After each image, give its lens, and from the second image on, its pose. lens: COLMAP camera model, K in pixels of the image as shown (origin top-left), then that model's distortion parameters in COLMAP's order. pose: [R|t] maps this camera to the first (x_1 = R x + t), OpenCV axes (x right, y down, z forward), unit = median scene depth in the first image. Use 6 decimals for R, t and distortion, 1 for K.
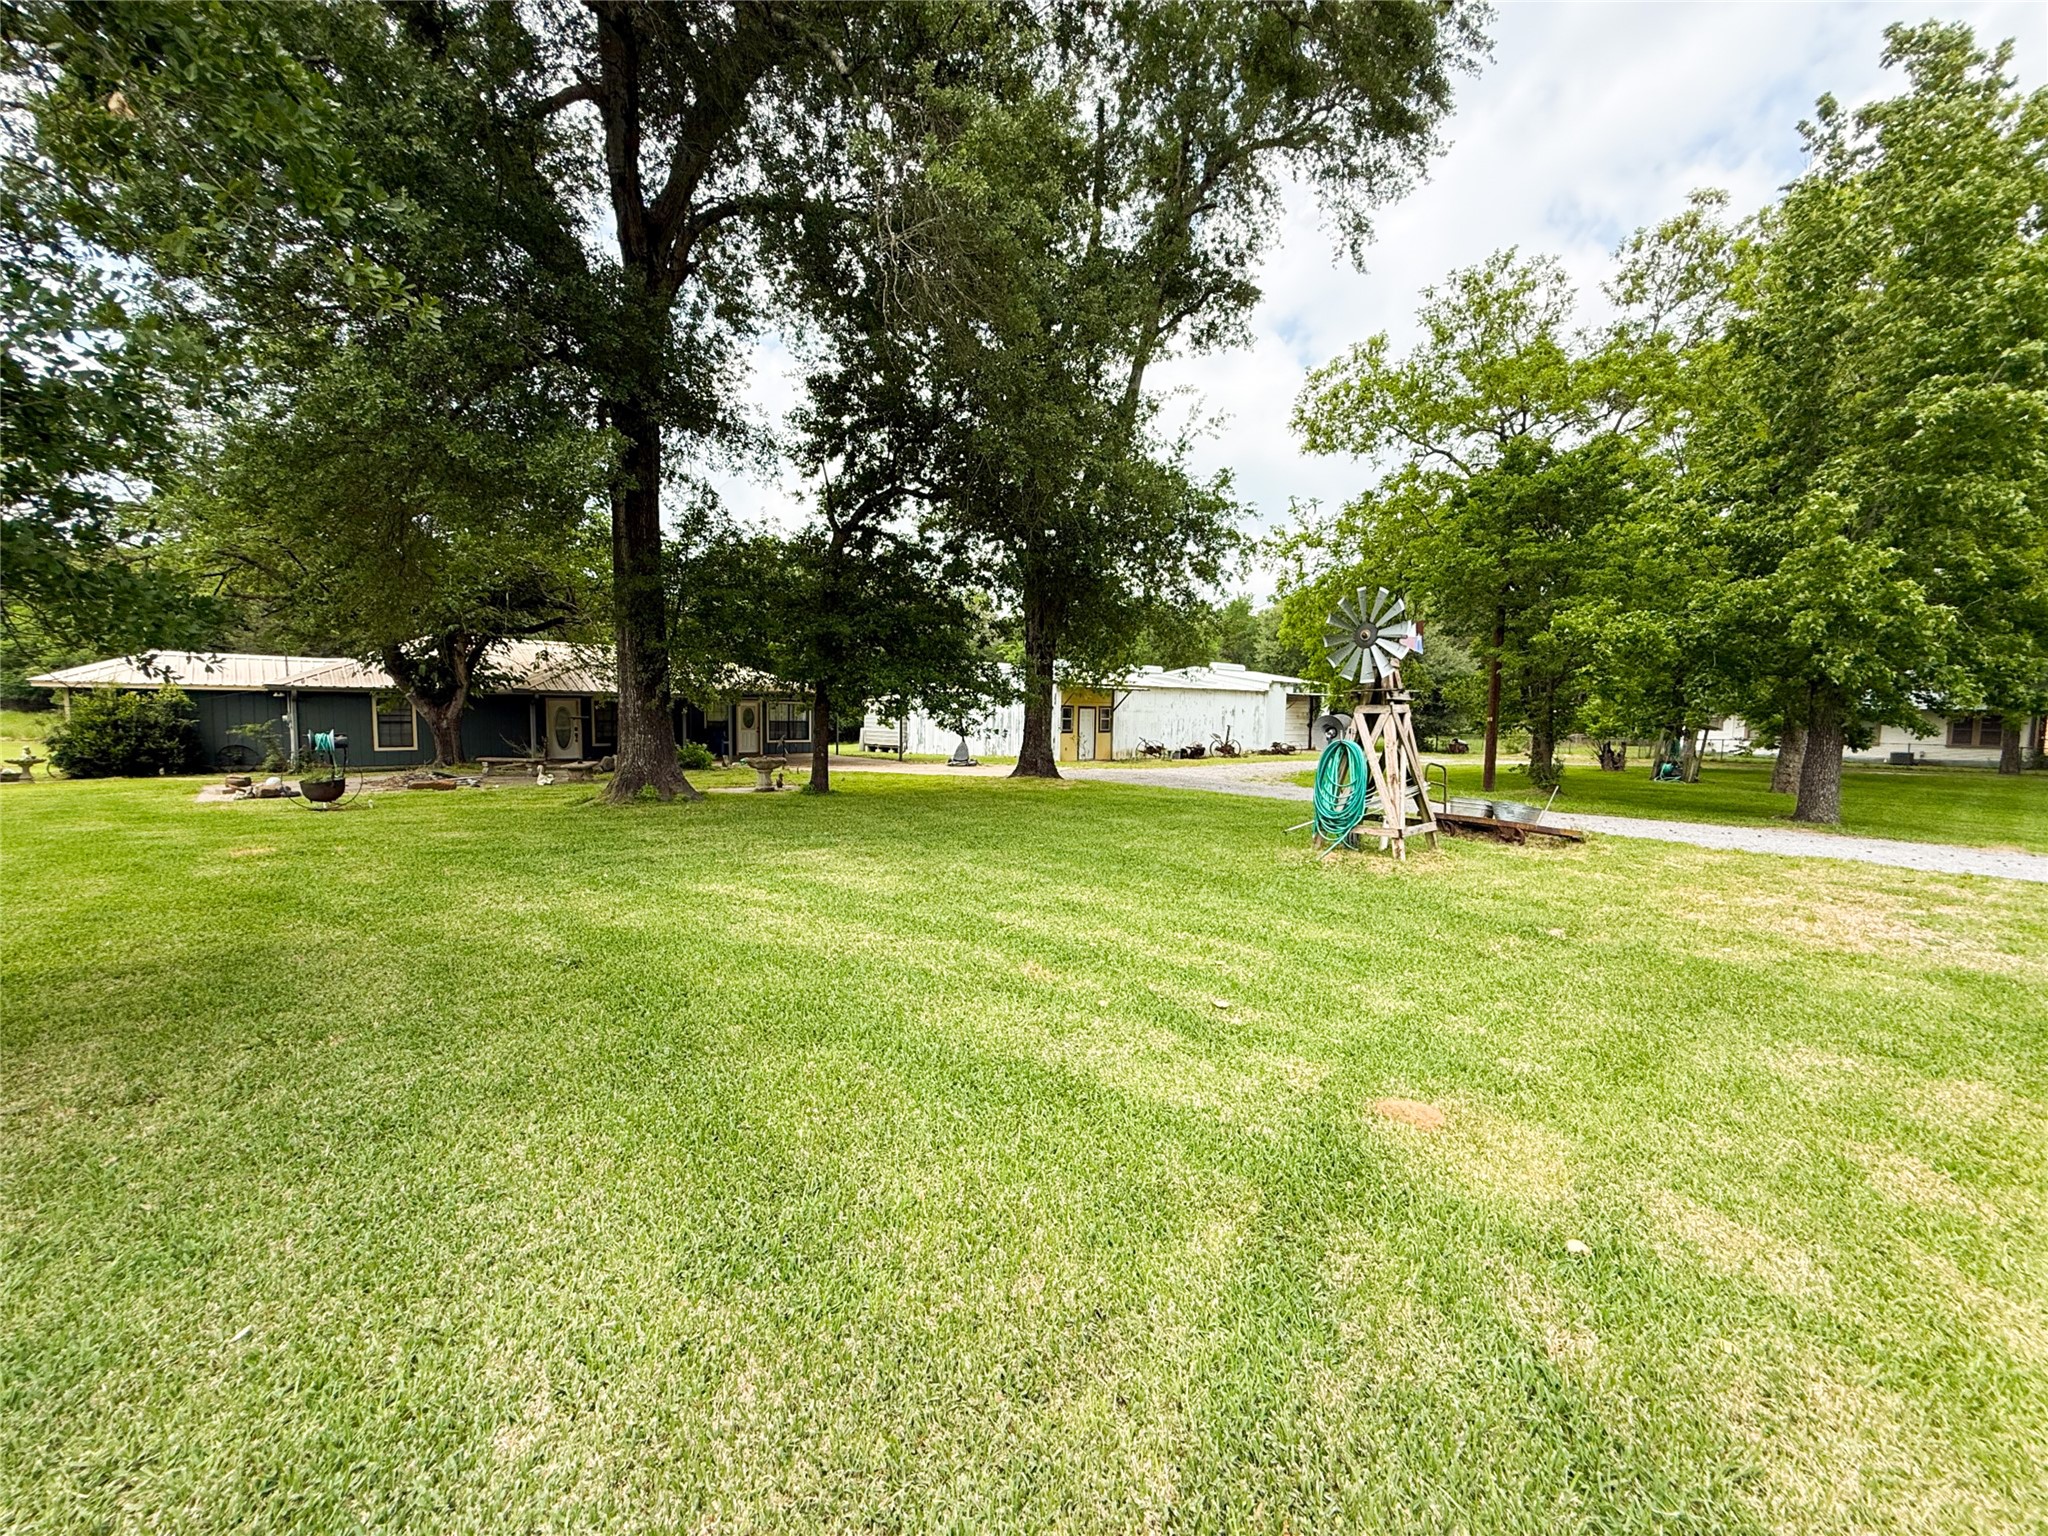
lens RADIAL K [[822.6, 0, 1018.5], [0, 822.6, 769.7], [0, 0, 1]] dist [-0.000157, 0.002769]
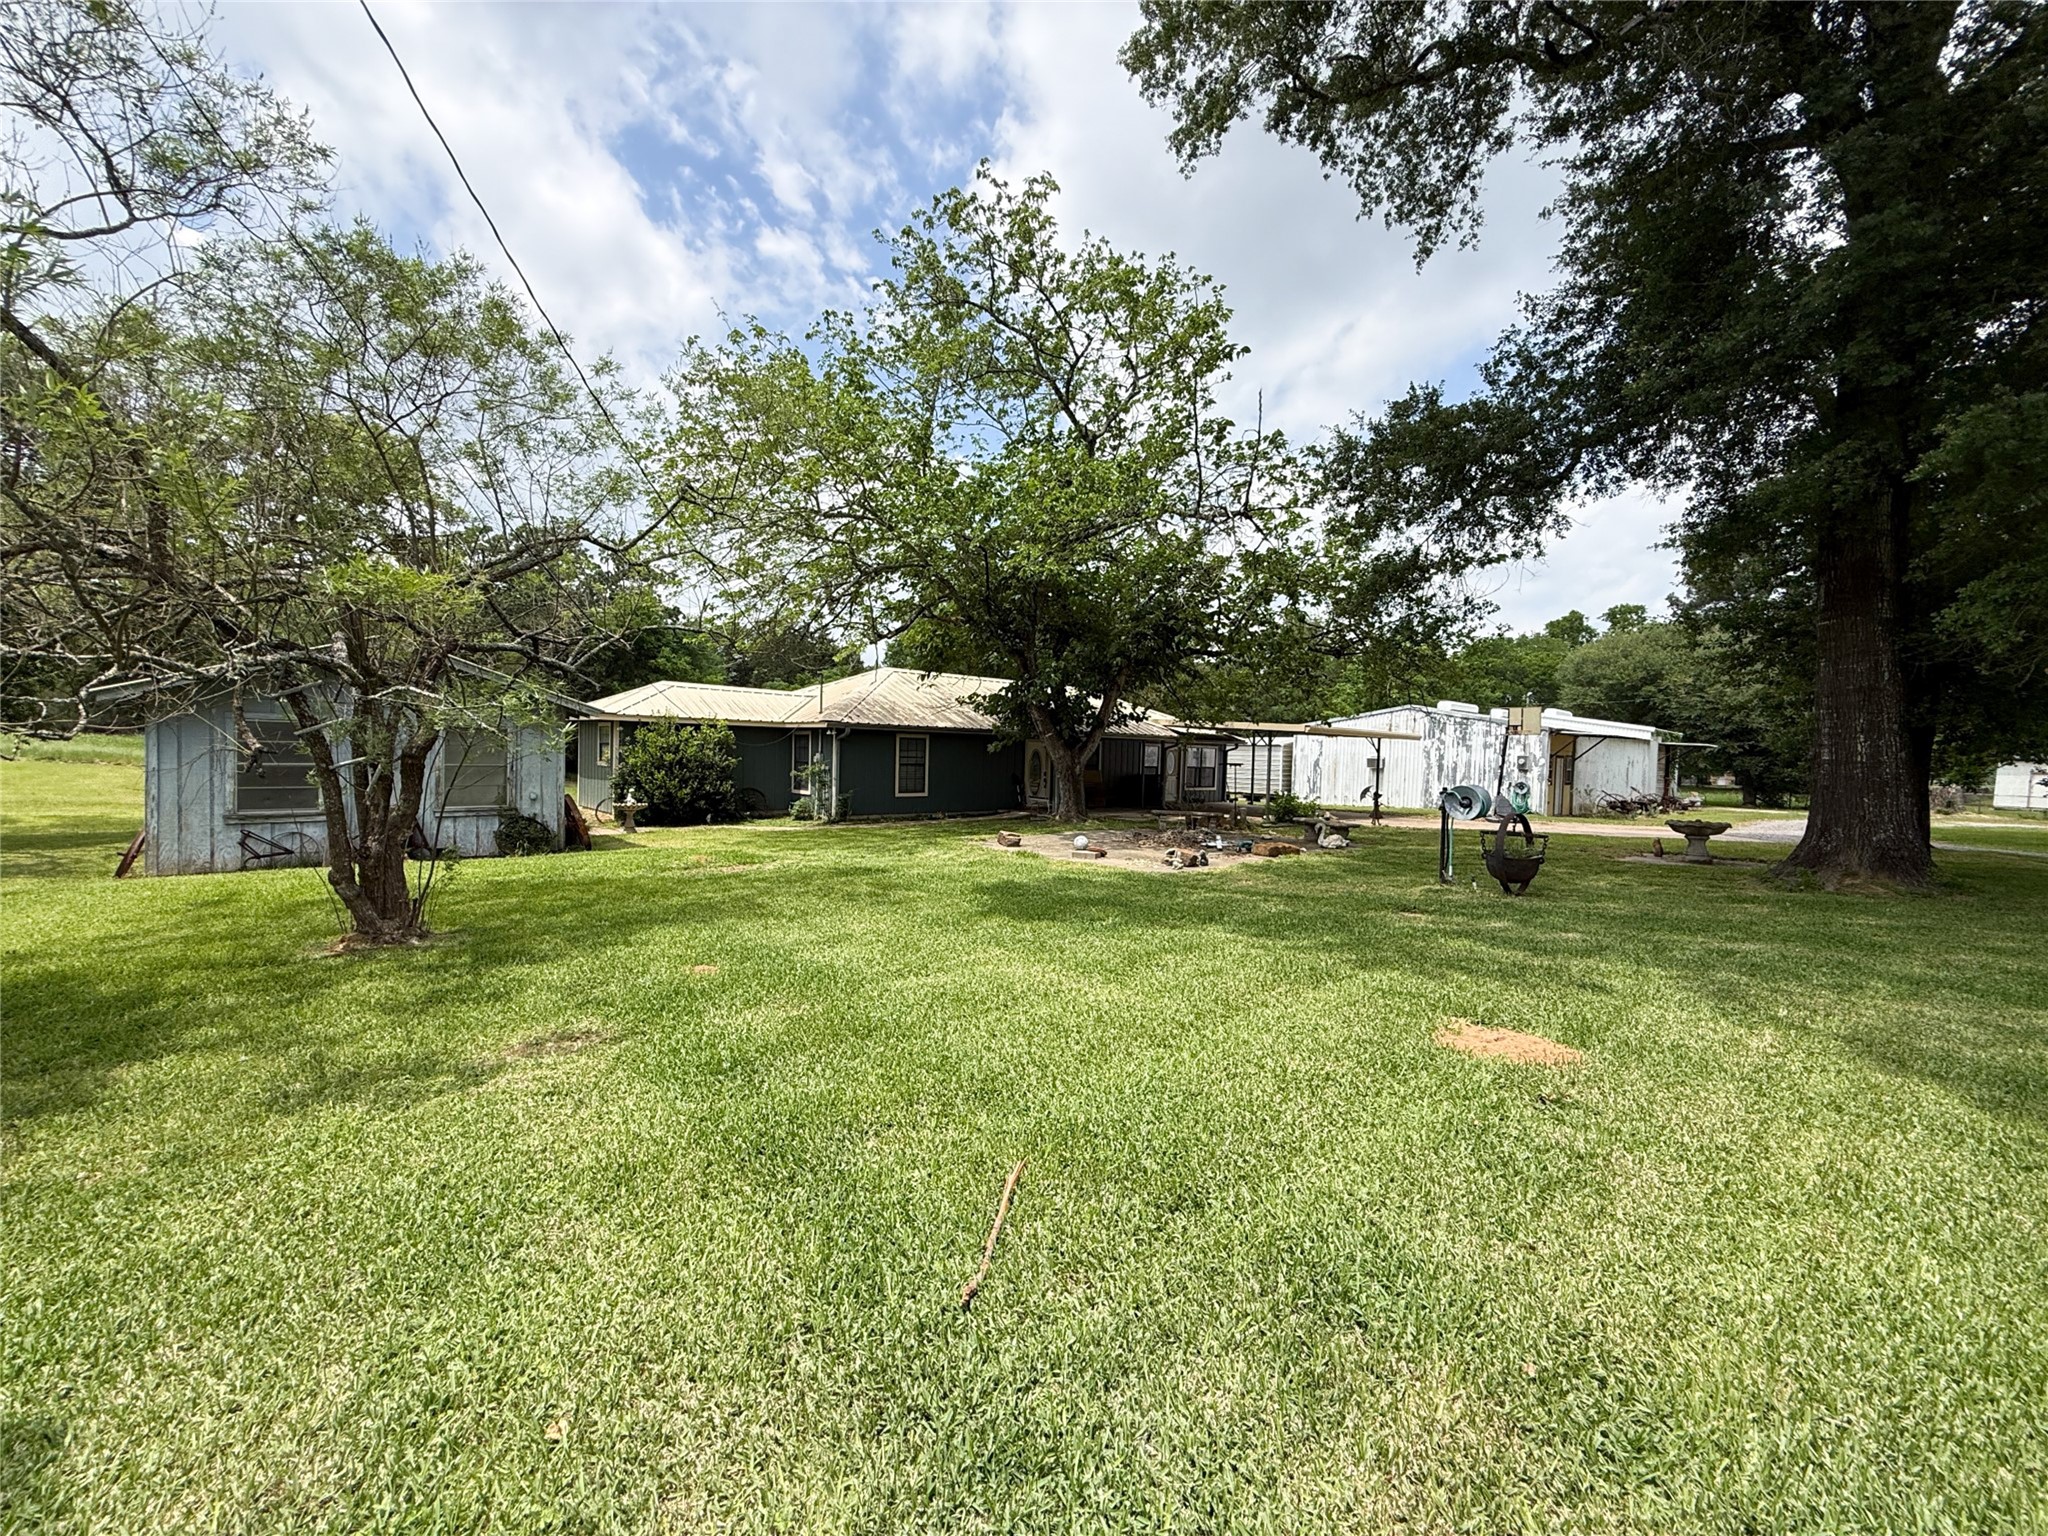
lens RADIAL K [[822.6, 0, 1018.5], [0, 822.6, 769.7], [0, 0, 1]] dist [-0.000157, 0.002769]
pose [[0.999631, 0.018193, -0.020191, -0.701300], [-0.019049, 0.998891, -0.043063, -0.018150], [0.019385, 0.043432, 0.998868, 0.133503]]
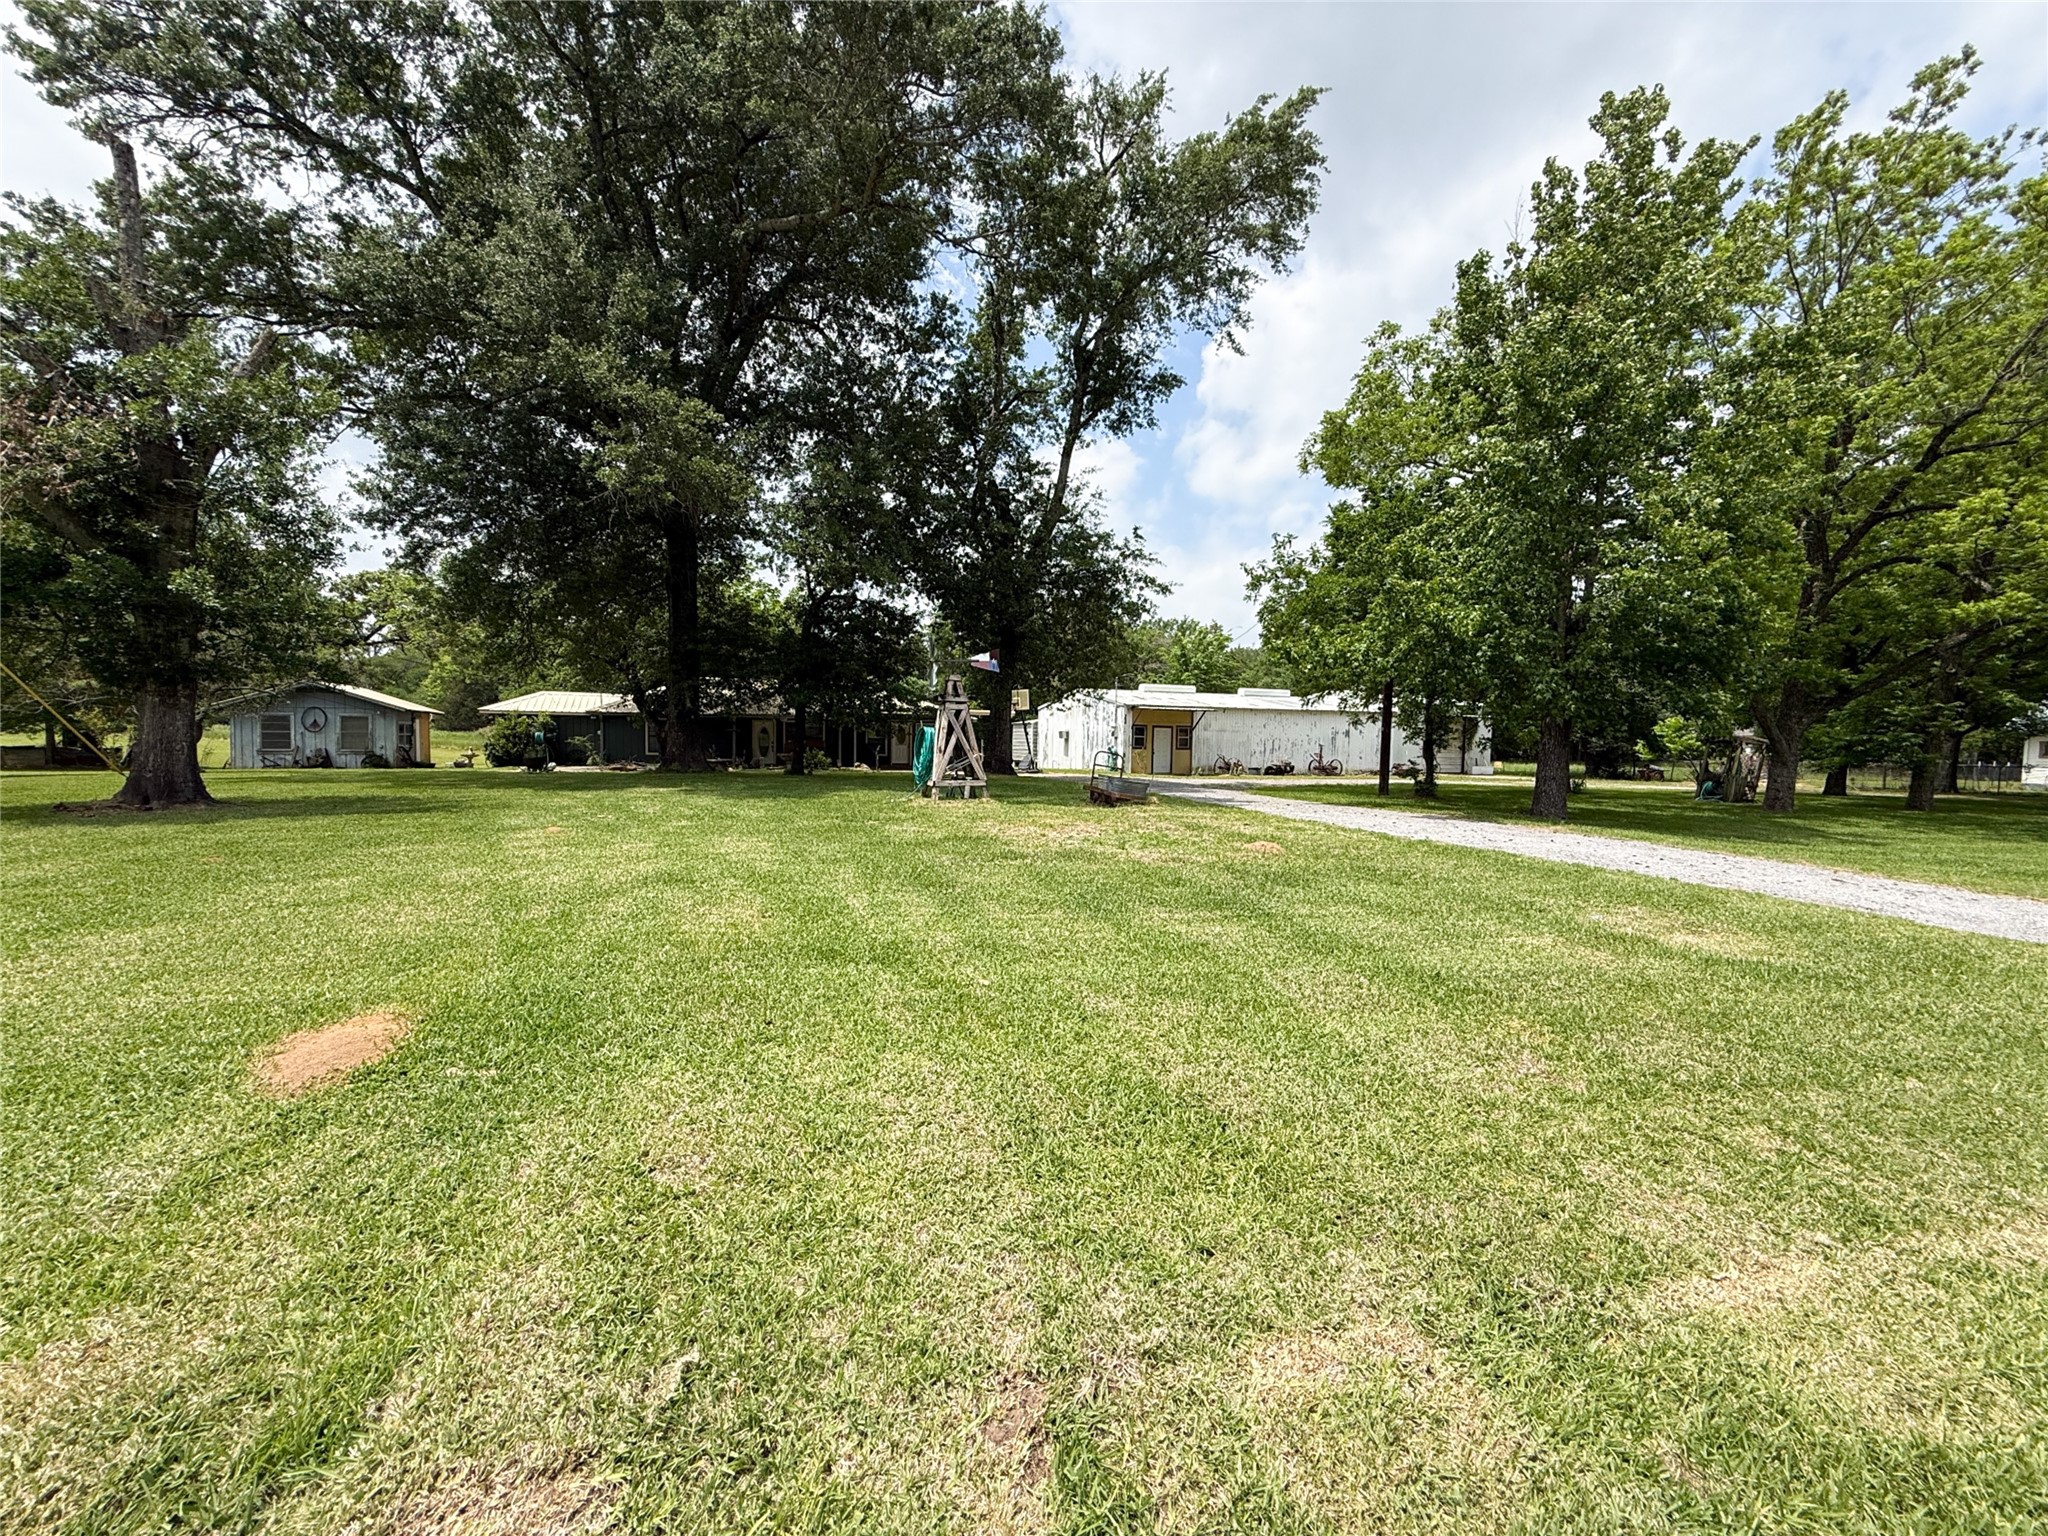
lens RADIAL K [[822.6, 0, 1018.5], [0, 822.6, 769.7], [0, 0, 1]] dist [-0.000157, 0.002769]
pose [[0.931653, 0.016236, -0.362986, 0.448233], [-0.030445, 0.998976, -0.033456, 0.038471], [0.362071, 0.042221, 0.931194, -0.164393]]
